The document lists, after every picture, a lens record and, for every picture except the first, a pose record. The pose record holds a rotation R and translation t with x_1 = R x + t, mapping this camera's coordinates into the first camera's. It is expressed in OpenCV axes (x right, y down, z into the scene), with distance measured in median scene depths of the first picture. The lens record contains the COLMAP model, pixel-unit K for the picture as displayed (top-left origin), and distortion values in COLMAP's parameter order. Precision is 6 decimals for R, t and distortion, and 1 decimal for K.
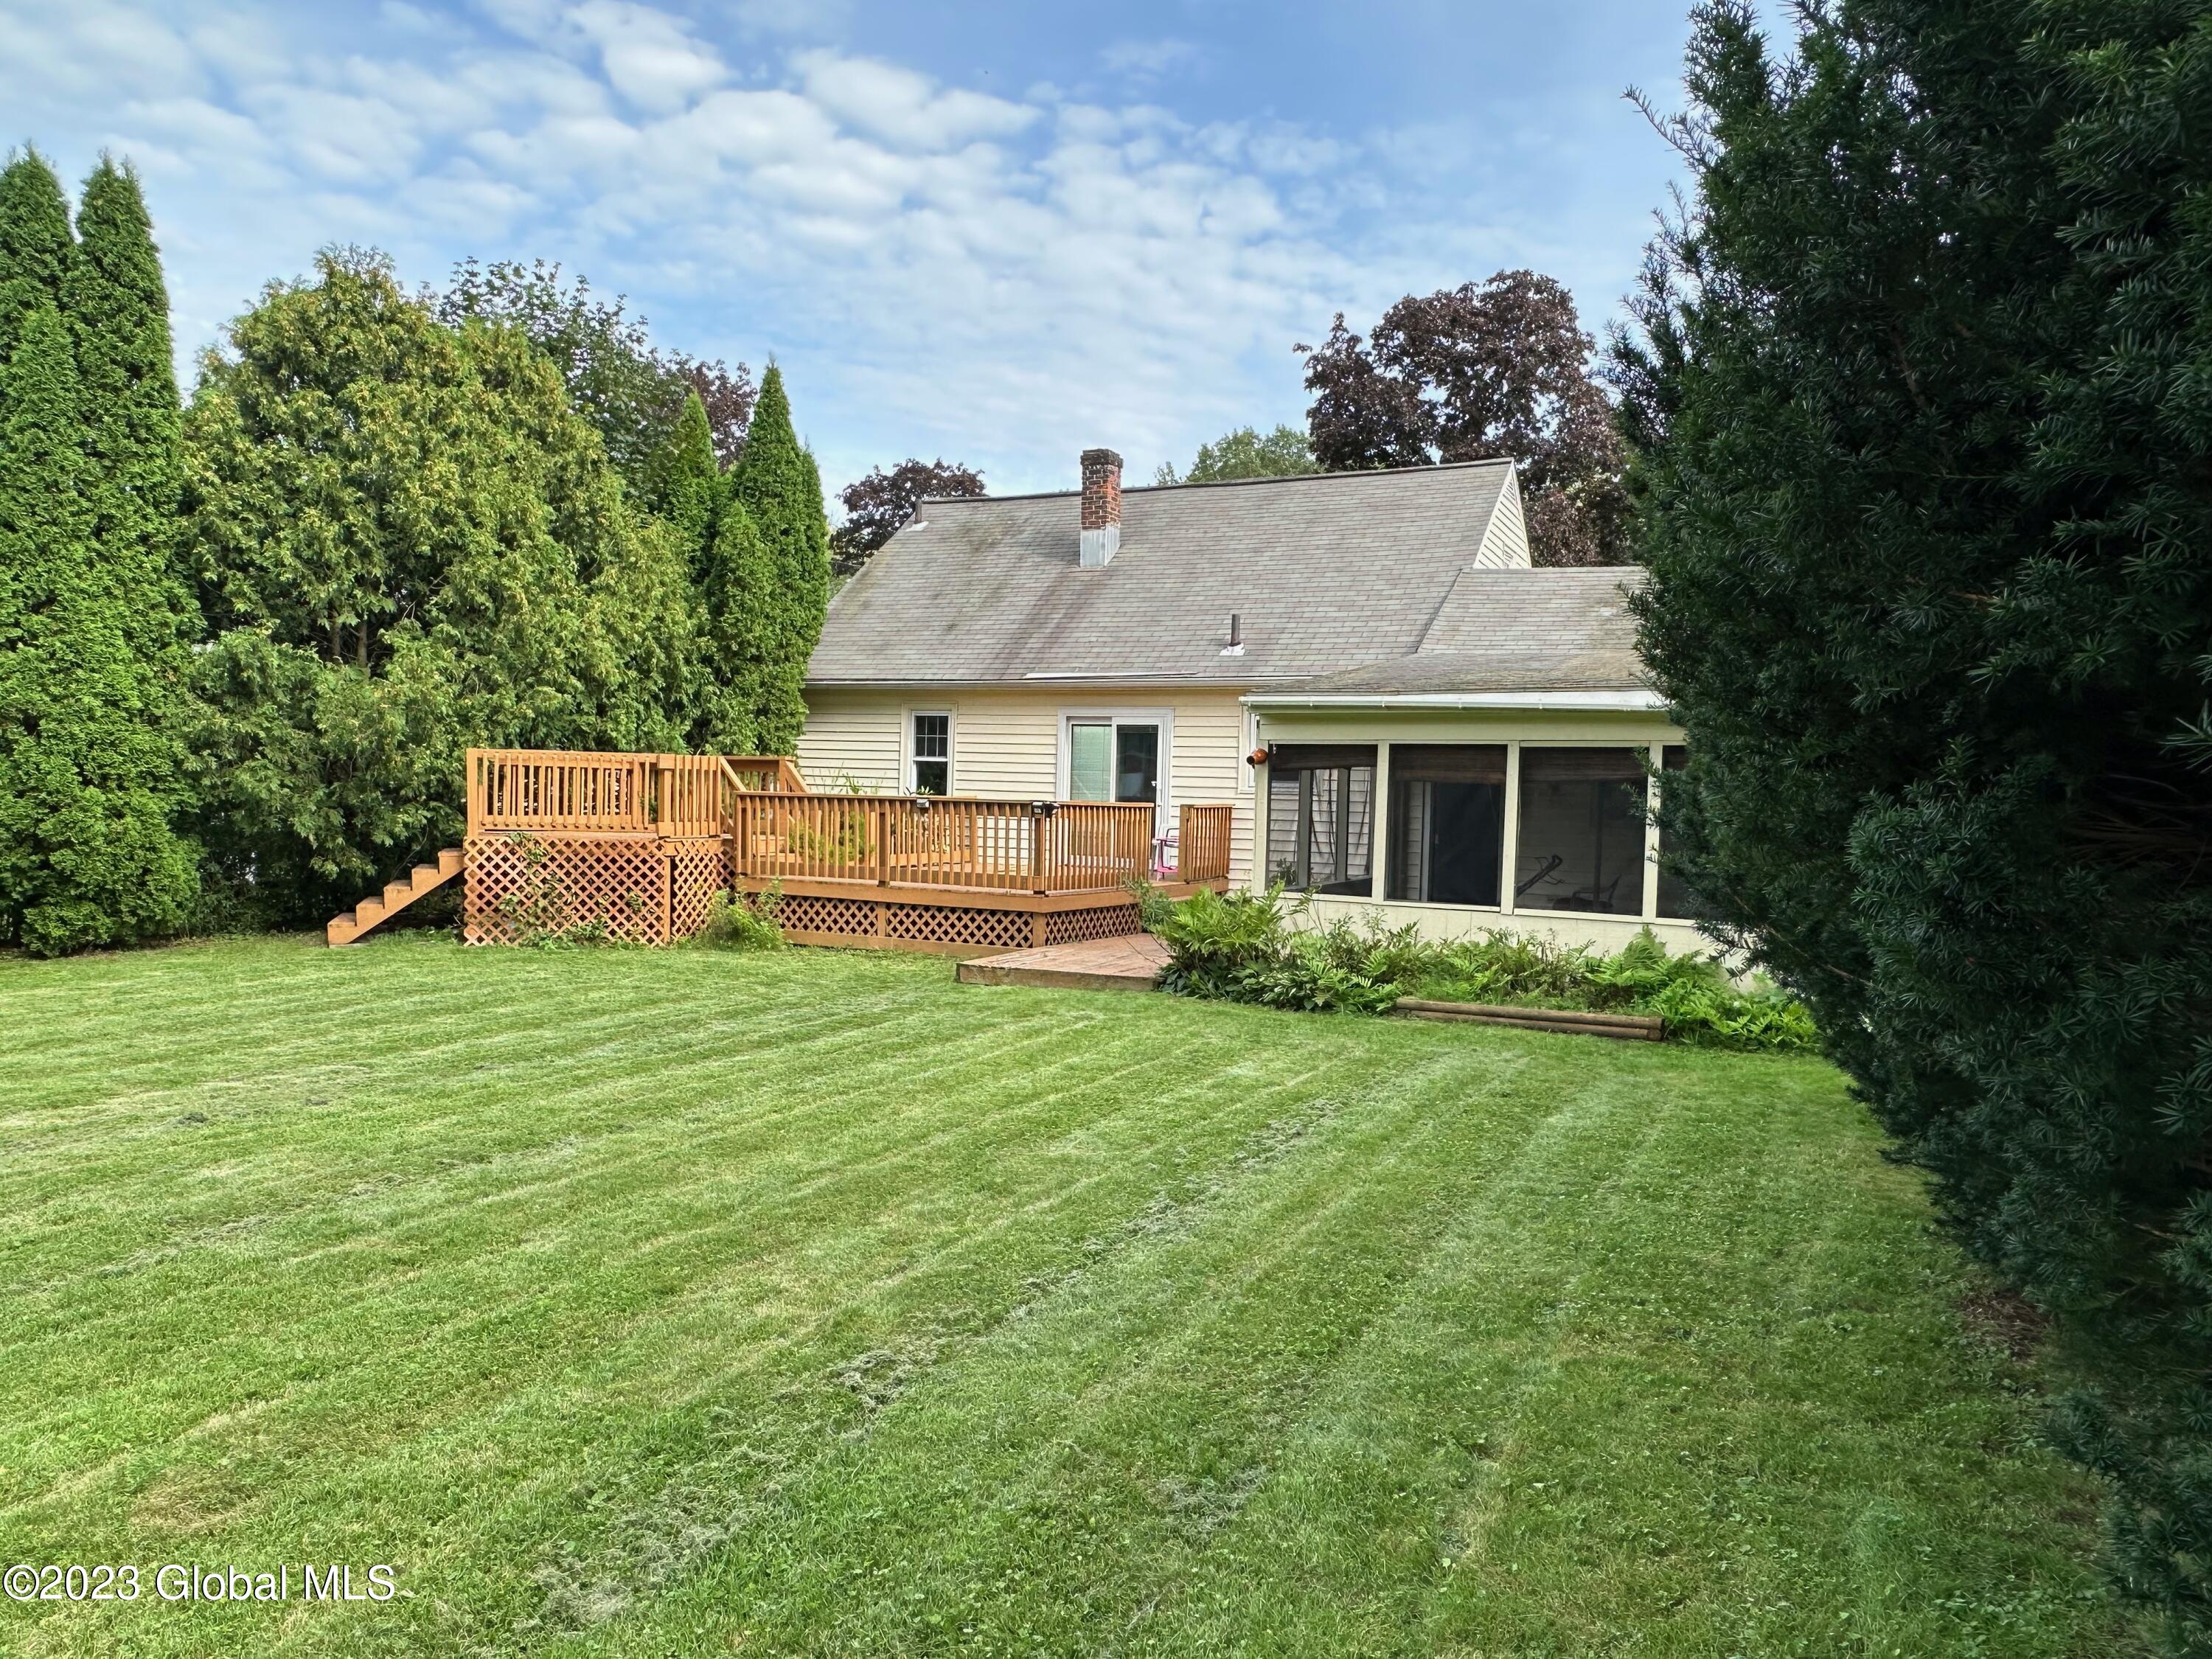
lens RADIAL K [[1490.8, 0, 1106.0], [0, 1490.8, 829.5], [0, 0, 1]] dist [0.000246, 0.001576]
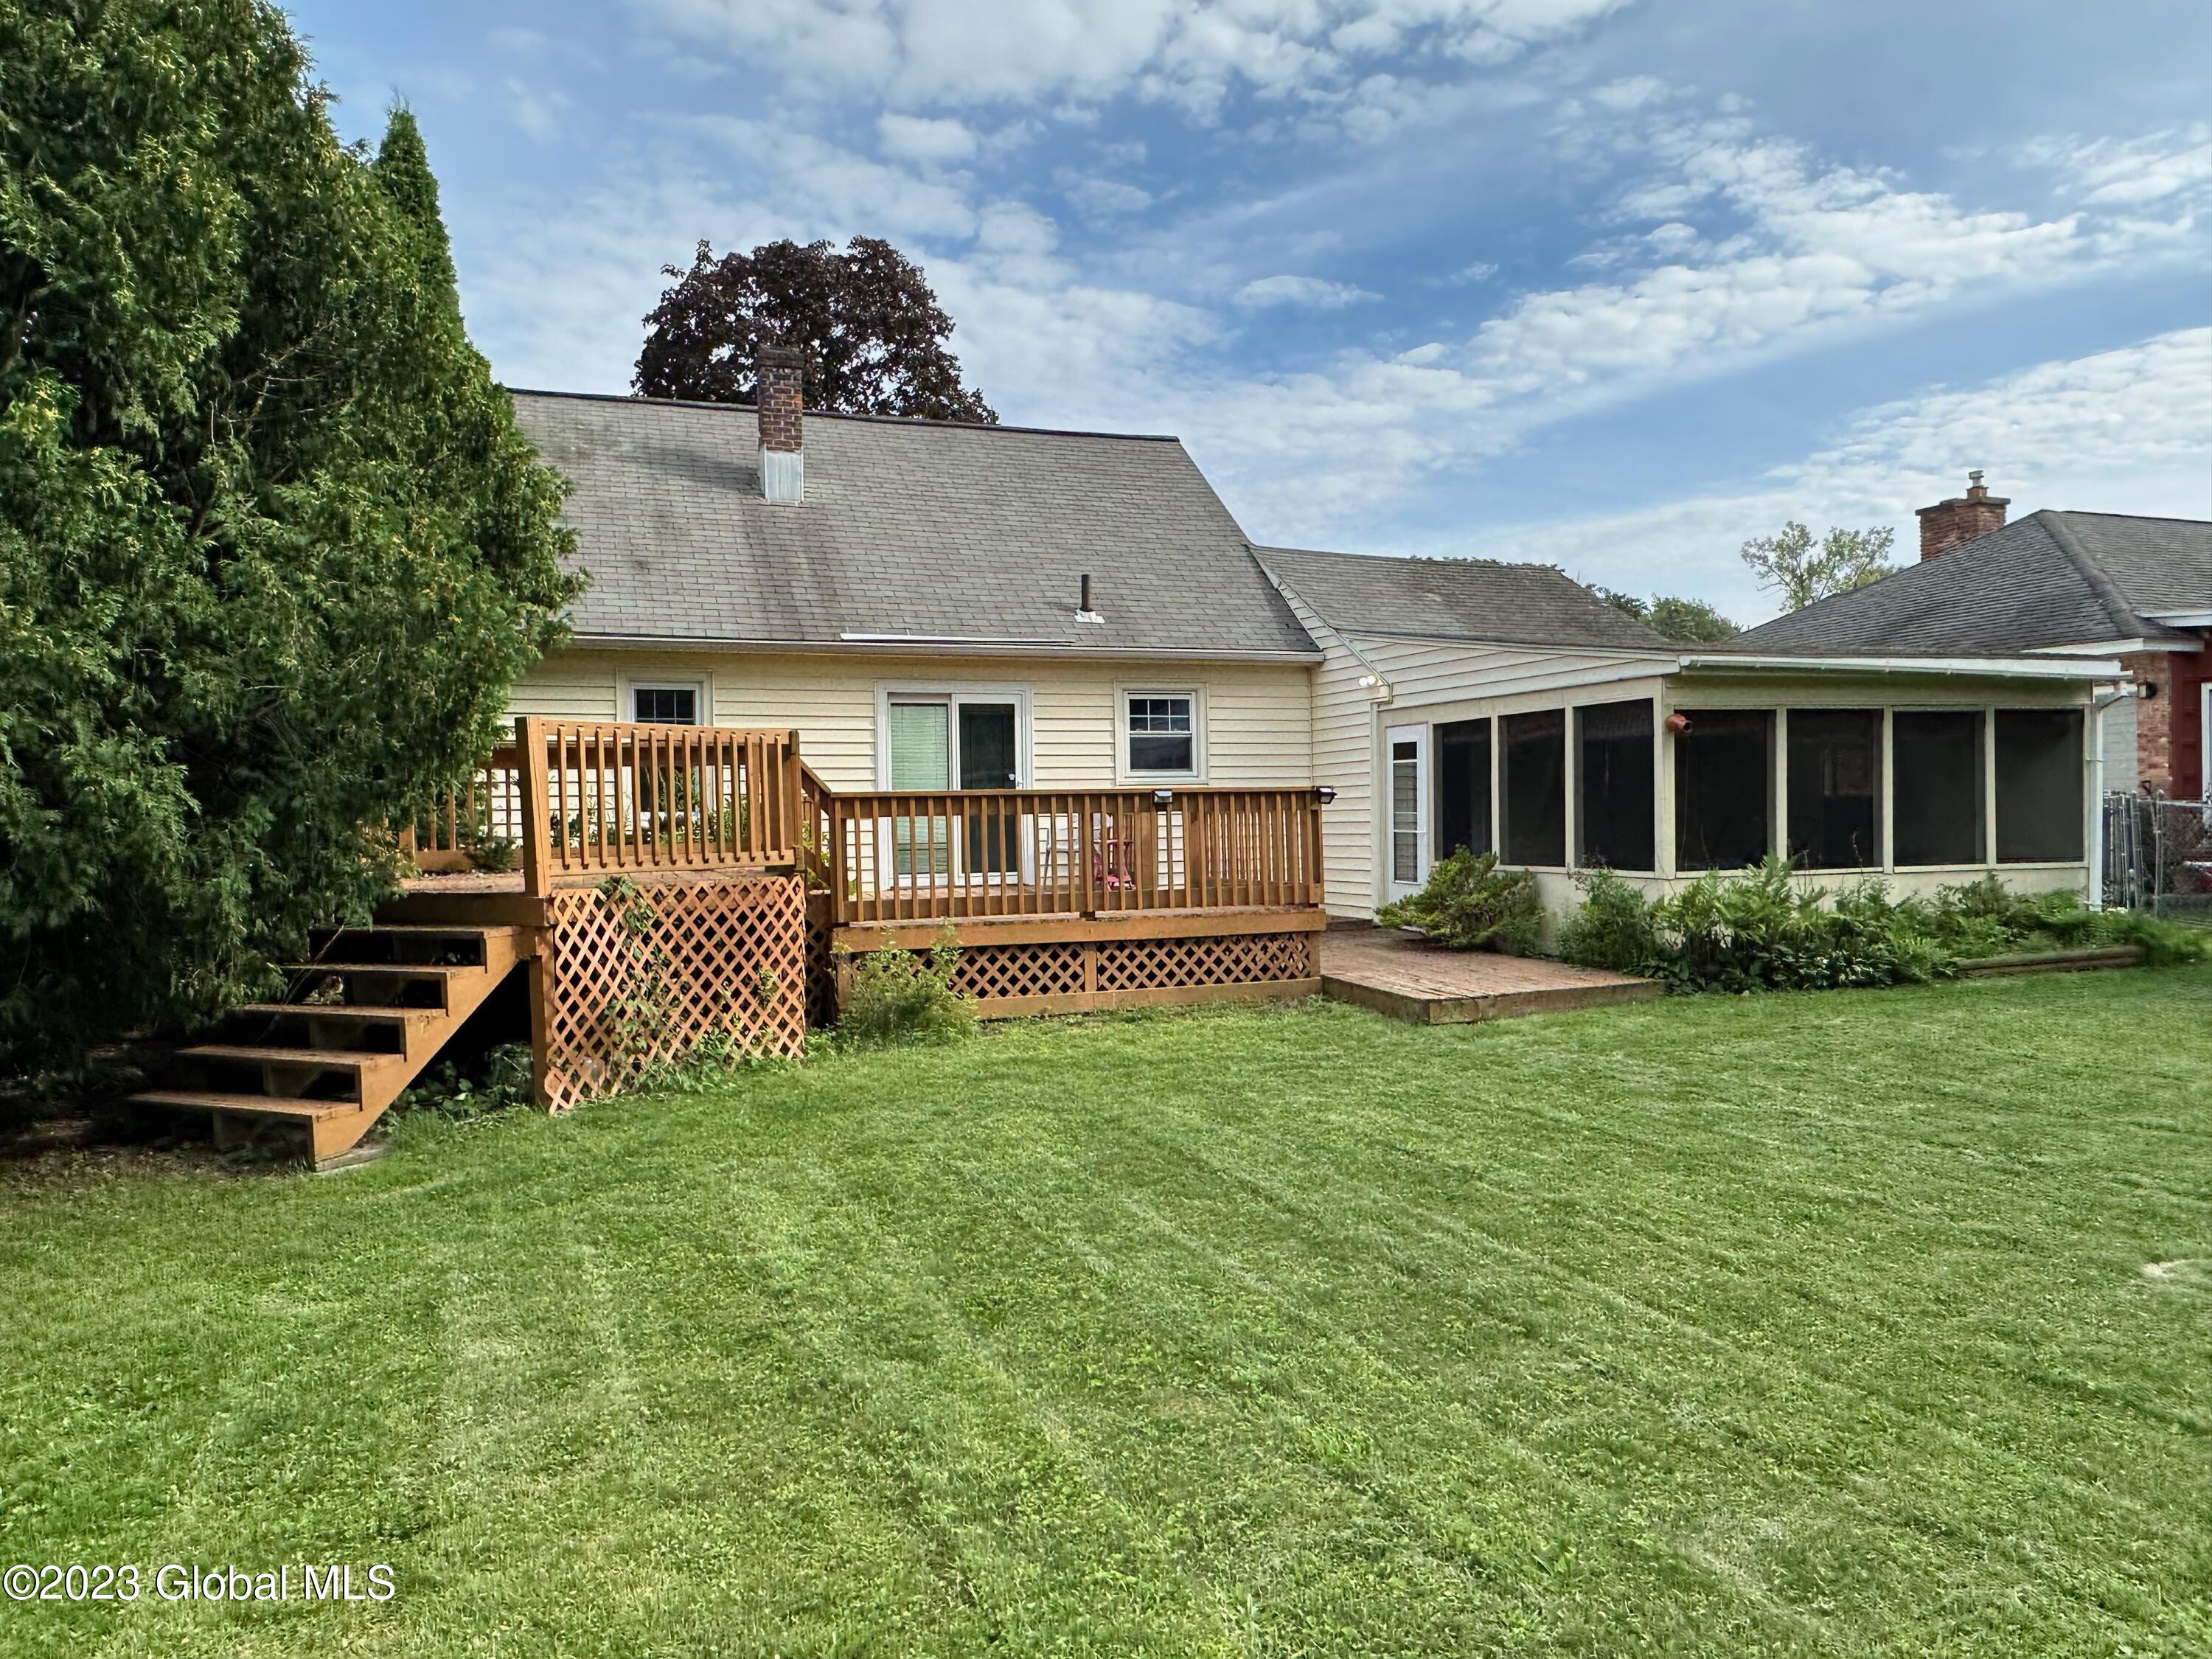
lens RADIAL K [[1490.8, 0, 1106.0], [0, 1490.8, 829.5], [0, 0, 1]] dist [0.000246, 0.001576]
pose [[0.692236, -0.045739, 0.720220, -0.642002], [0.054661, 0.998446, 0.010871, -0.010971], [-0.719598, 0.031843, 0.693660, 0.511116]]
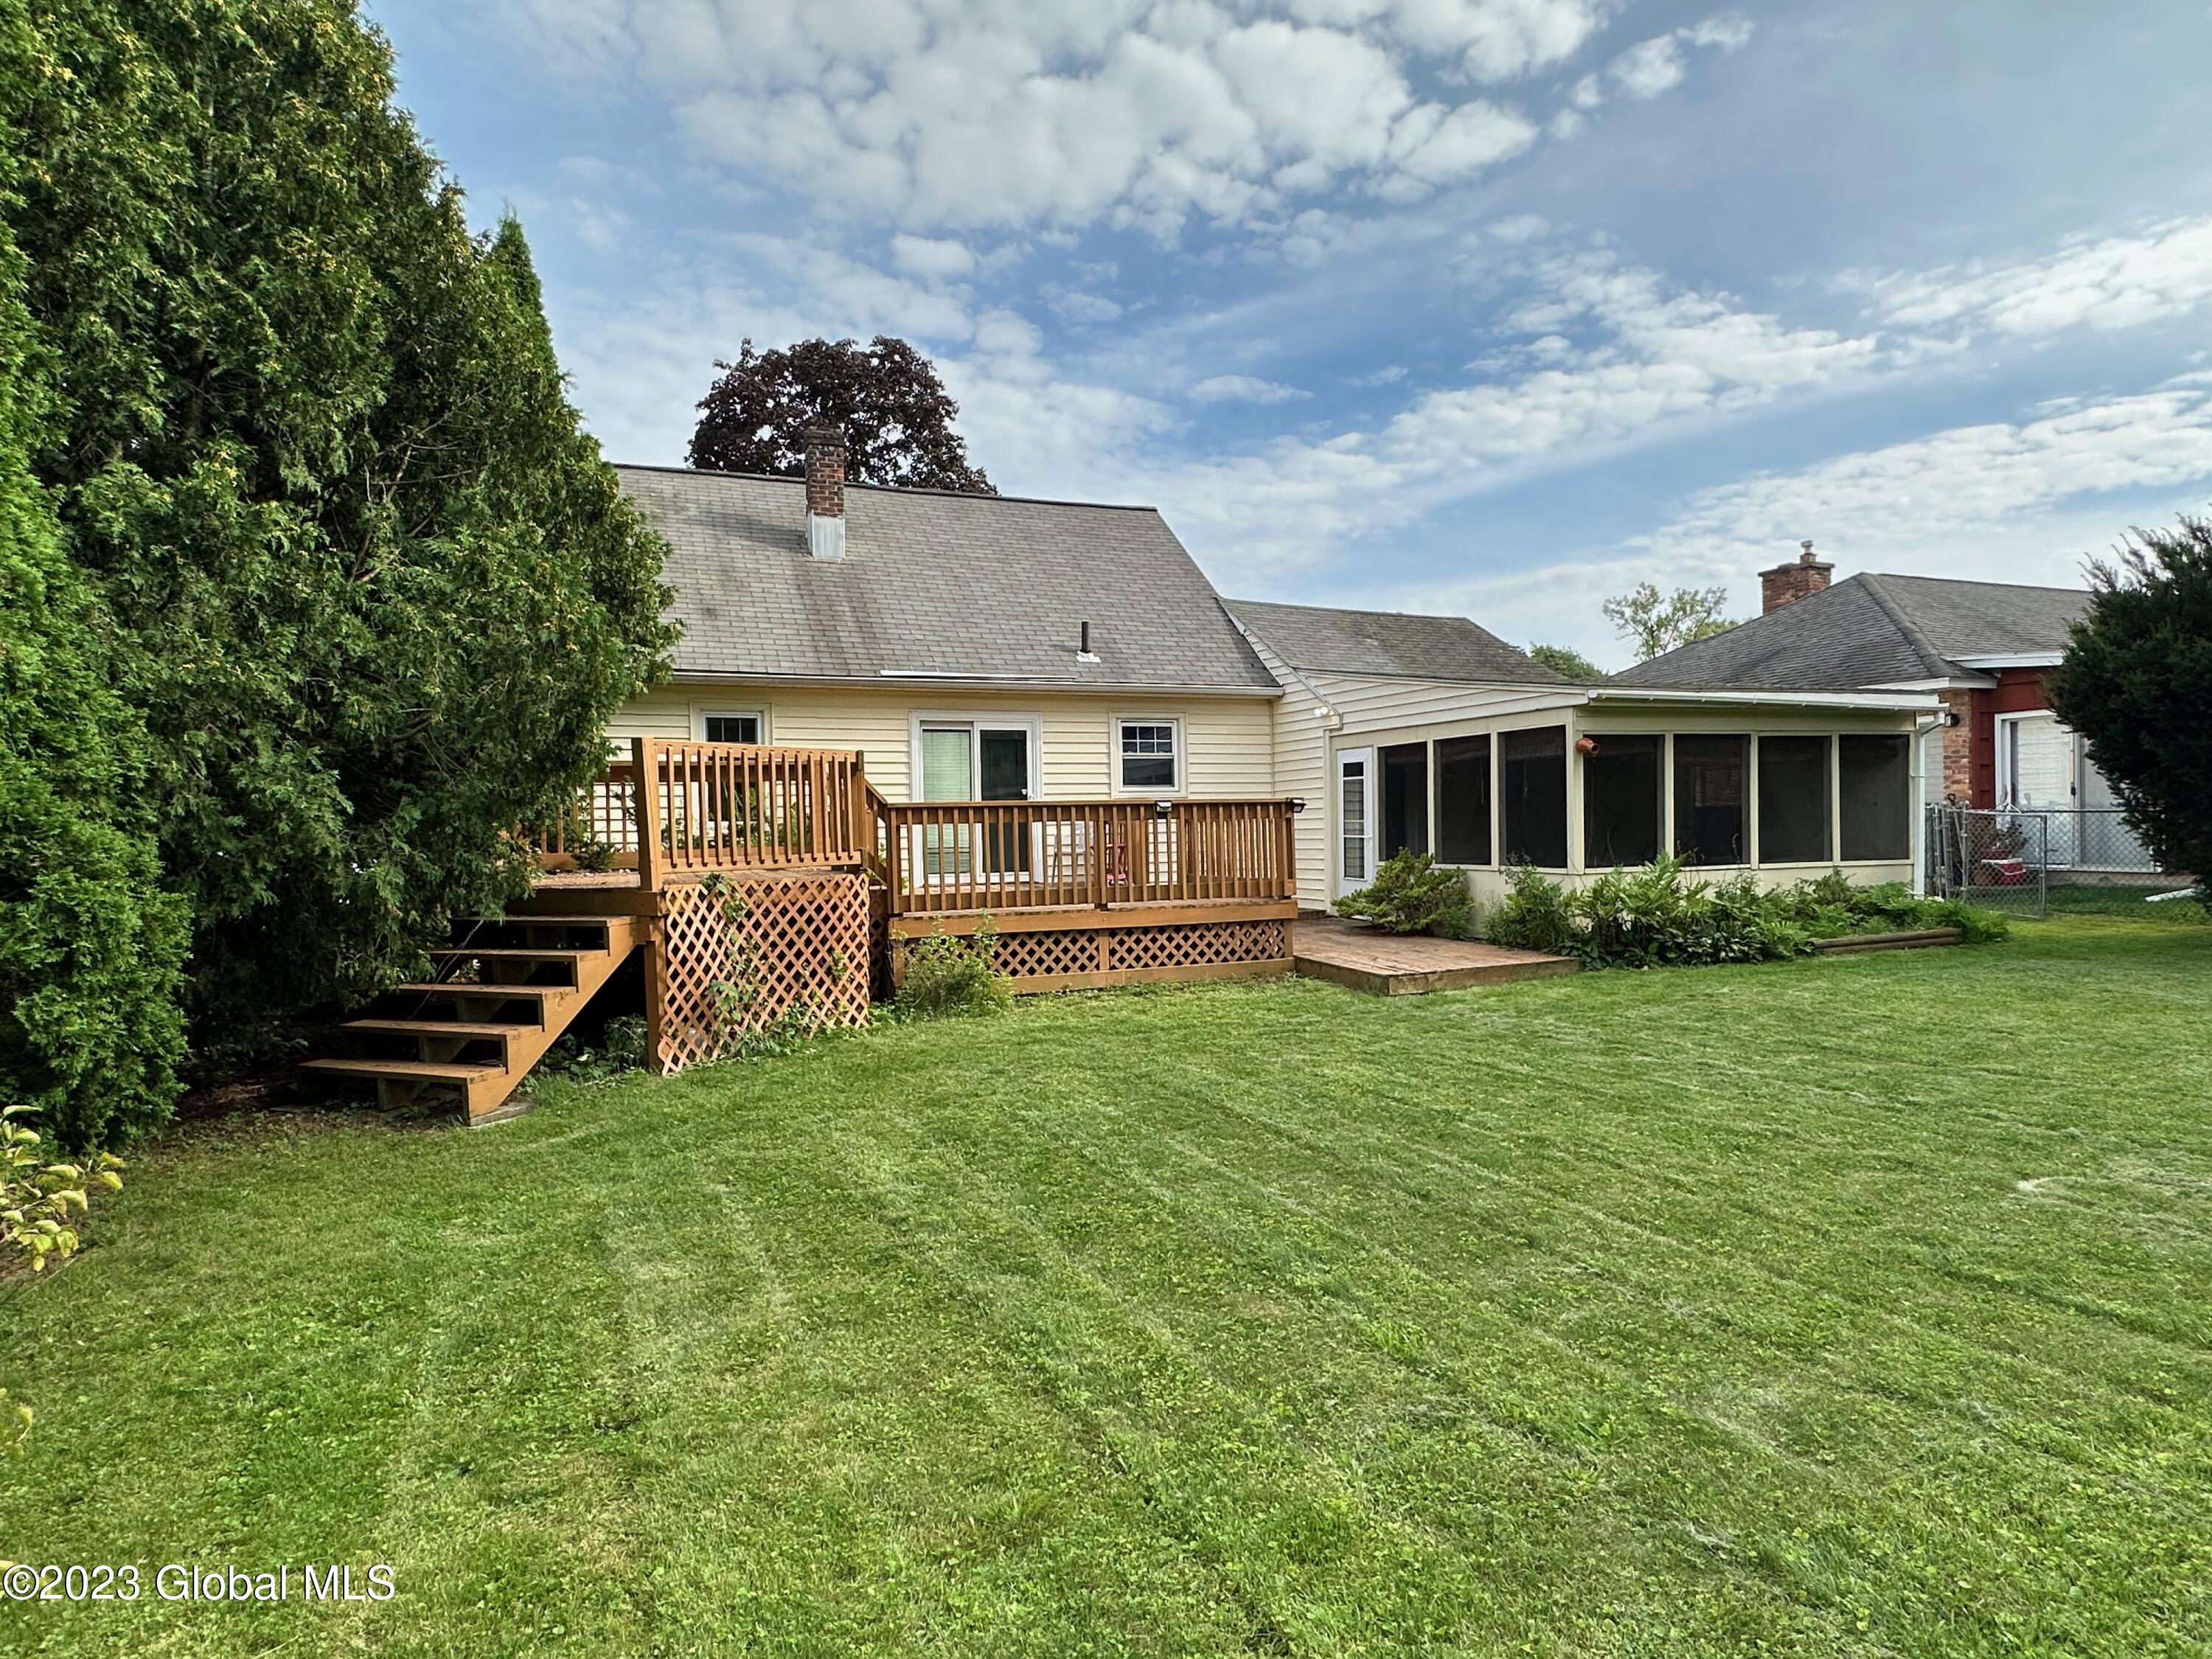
lens RADIAL K [[1252.7, 0, 1123.8], [0, 1252.7, 830.3], [0, 0, 1]] dist [0.001272, 0.000715]
pose [[0.662791, -0.042296, 0.747609, -0.659070], [0.056681, 0.998373, 0.006232, -0.009748], [-0.746656, 0.038245, 0.664110, 0.527859]]
